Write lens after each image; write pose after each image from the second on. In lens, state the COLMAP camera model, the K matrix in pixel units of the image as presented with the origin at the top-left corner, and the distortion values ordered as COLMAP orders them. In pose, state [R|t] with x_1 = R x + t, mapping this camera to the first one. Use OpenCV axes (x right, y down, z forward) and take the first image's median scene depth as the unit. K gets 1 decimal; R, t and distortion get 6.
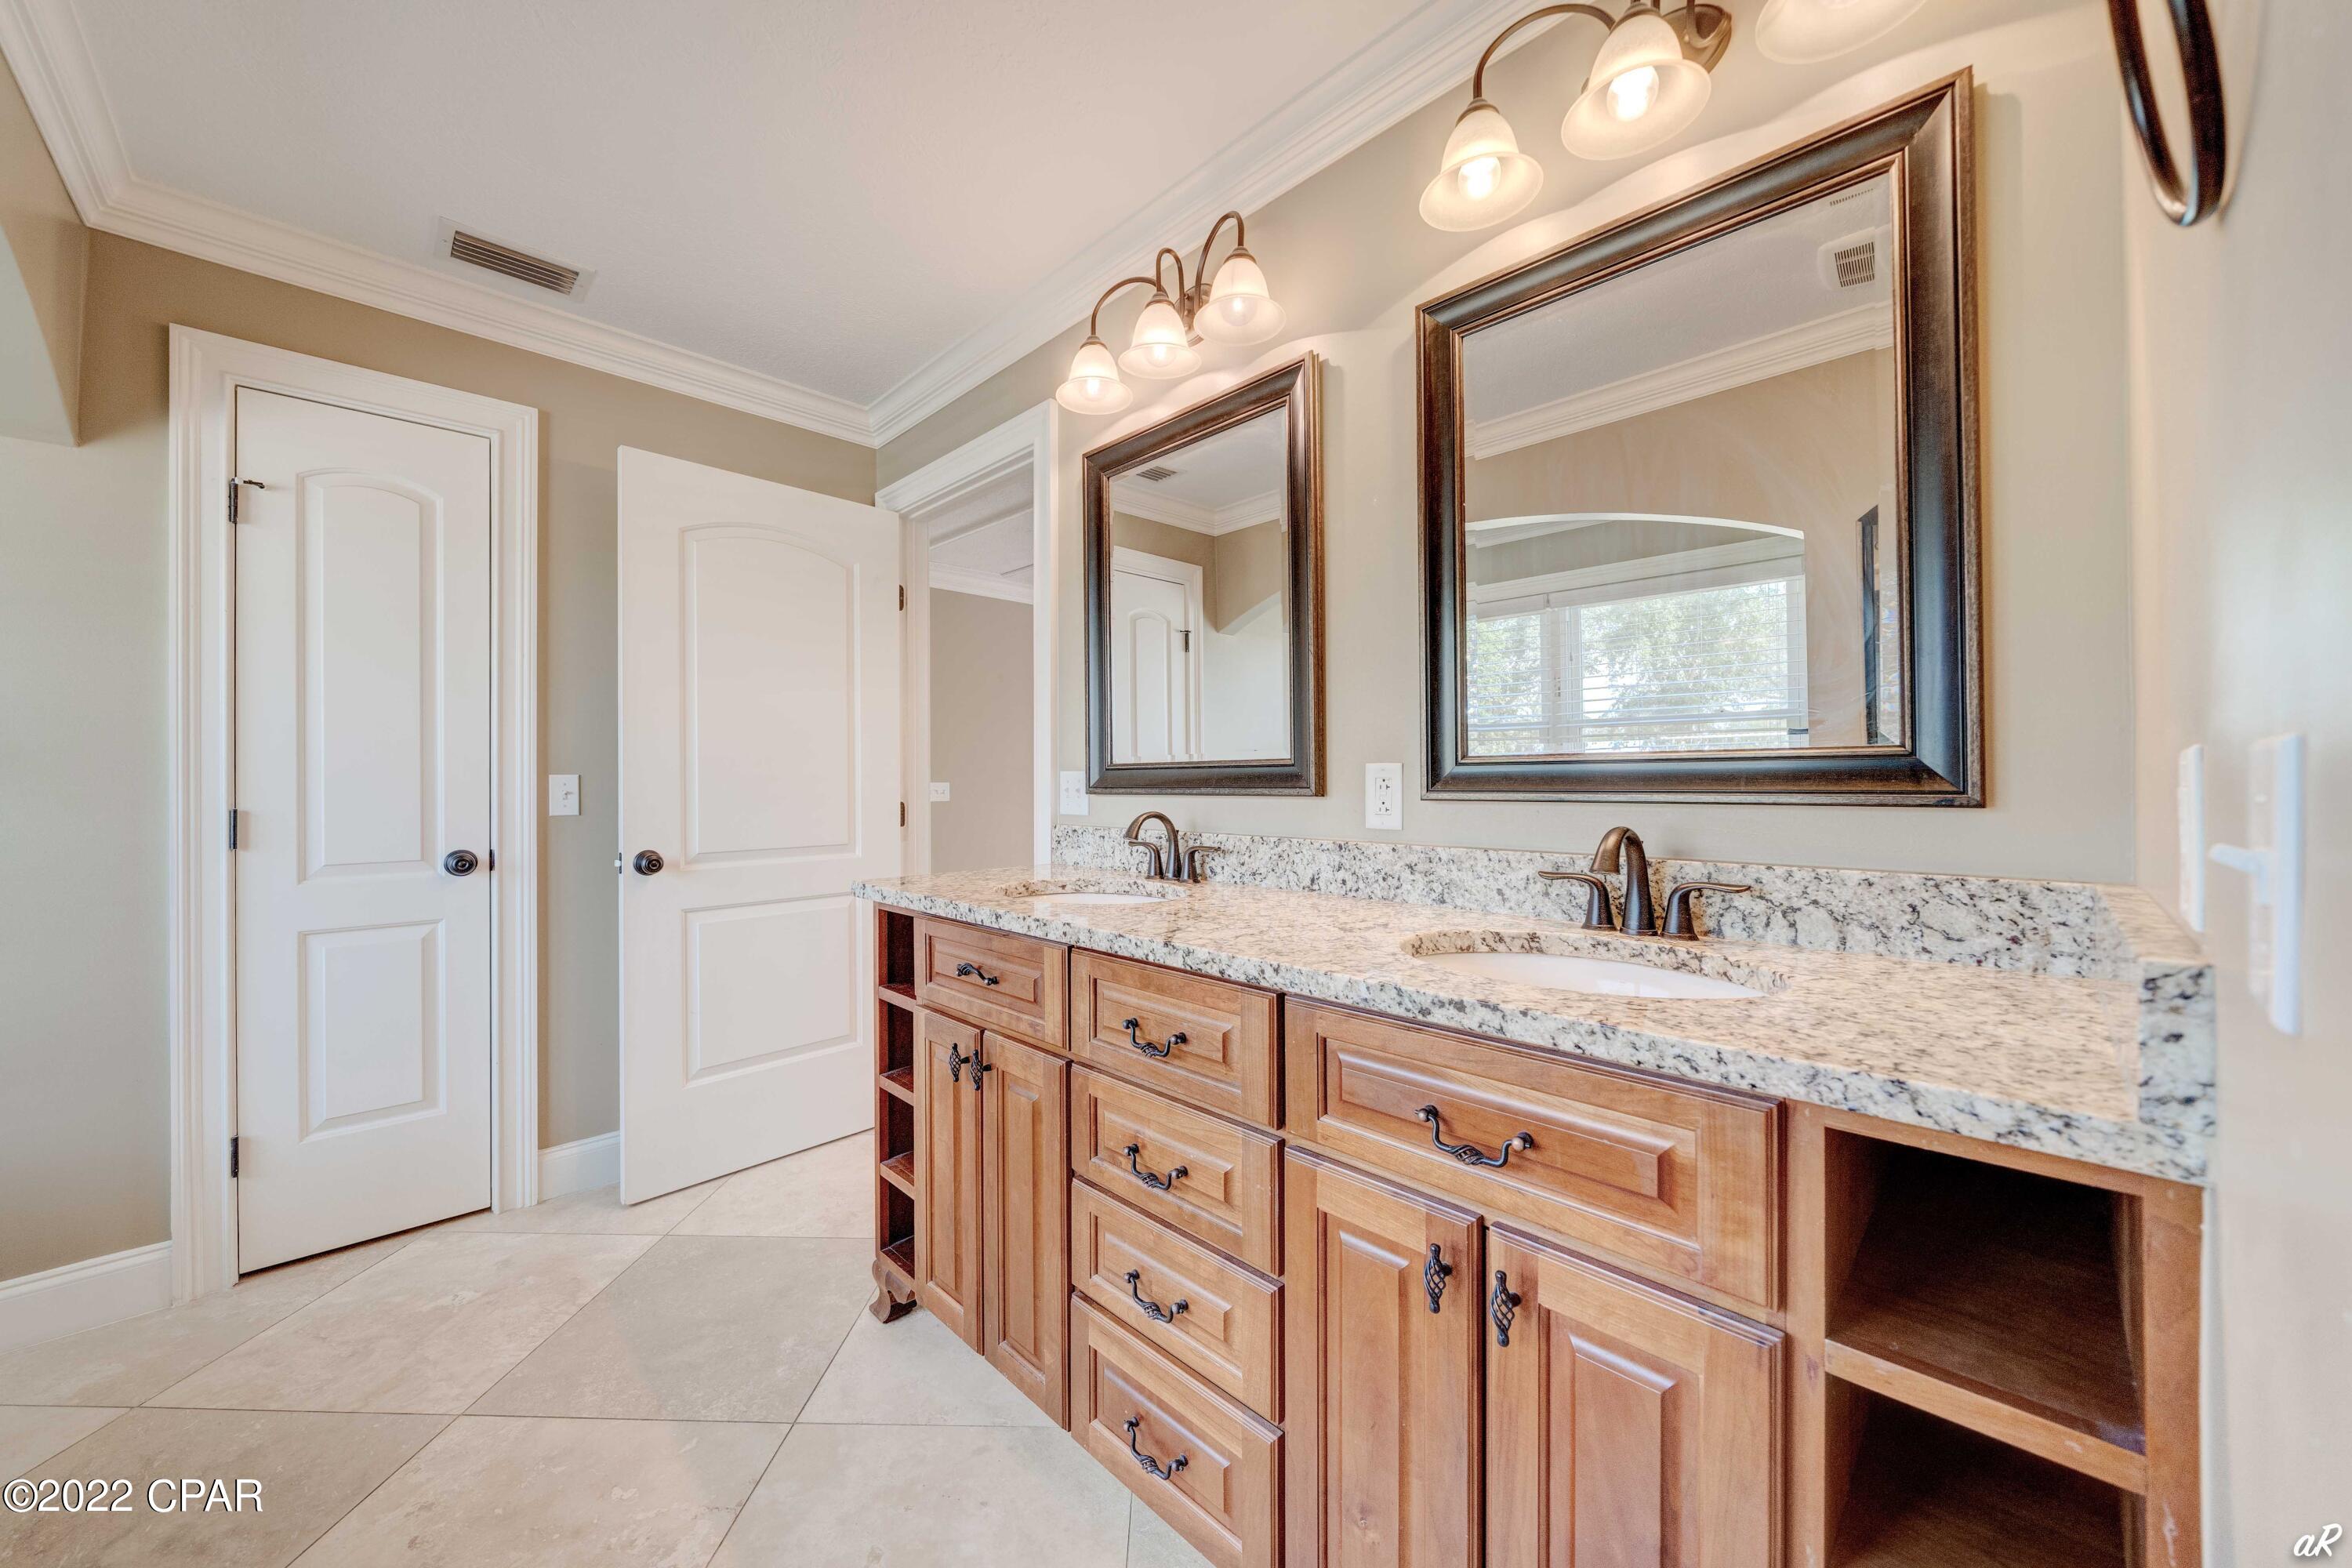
lens RADIAL K [[829.5, 0, 1181.1], [0, 829.5, 777.0], [0, 0, 1]] dist [-0.005701, 0.000019]
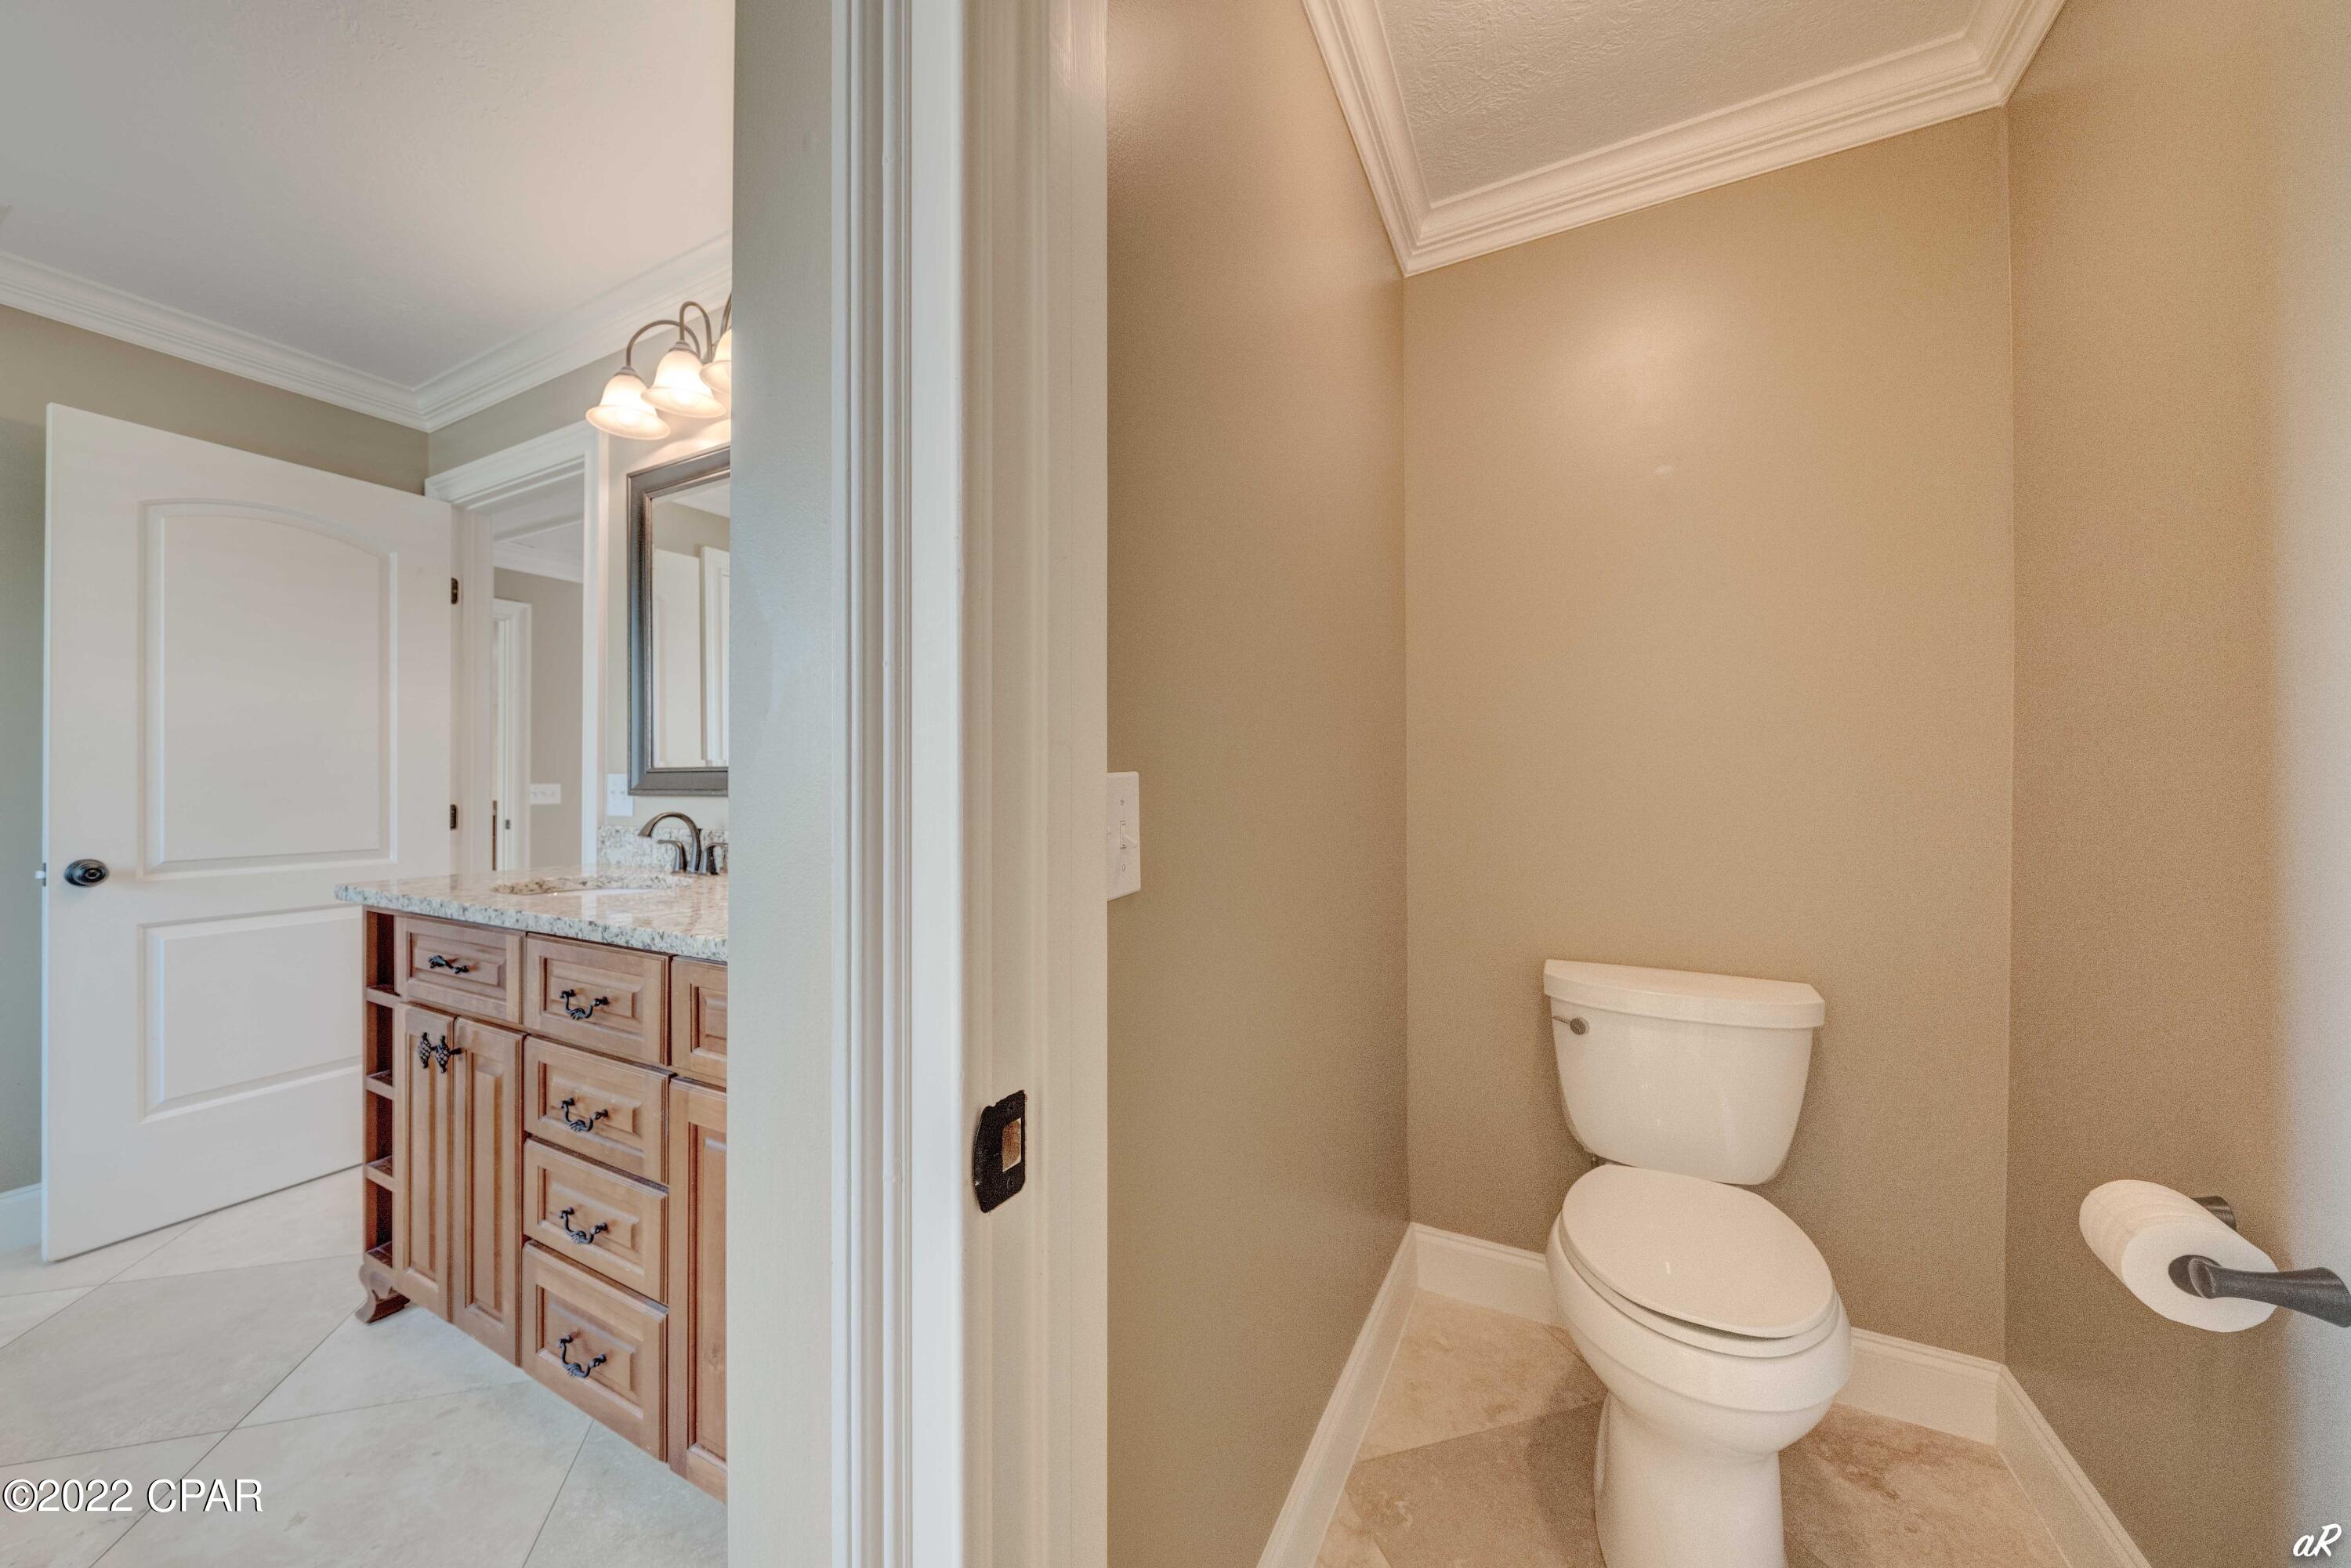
lens RADIAL K [[814.3, 0, 1152.9], [0, 814.3, 777.8], [0, 0, 1]] dist [-0.006829, -0.000101]
pose [[0.955775, 0.006722, 0.294022, 0.281528], [-0.005873, 0.999976, -0.003771, -0.003153], [-0.294040, 0.001877, 0.955791, -0.233971]]
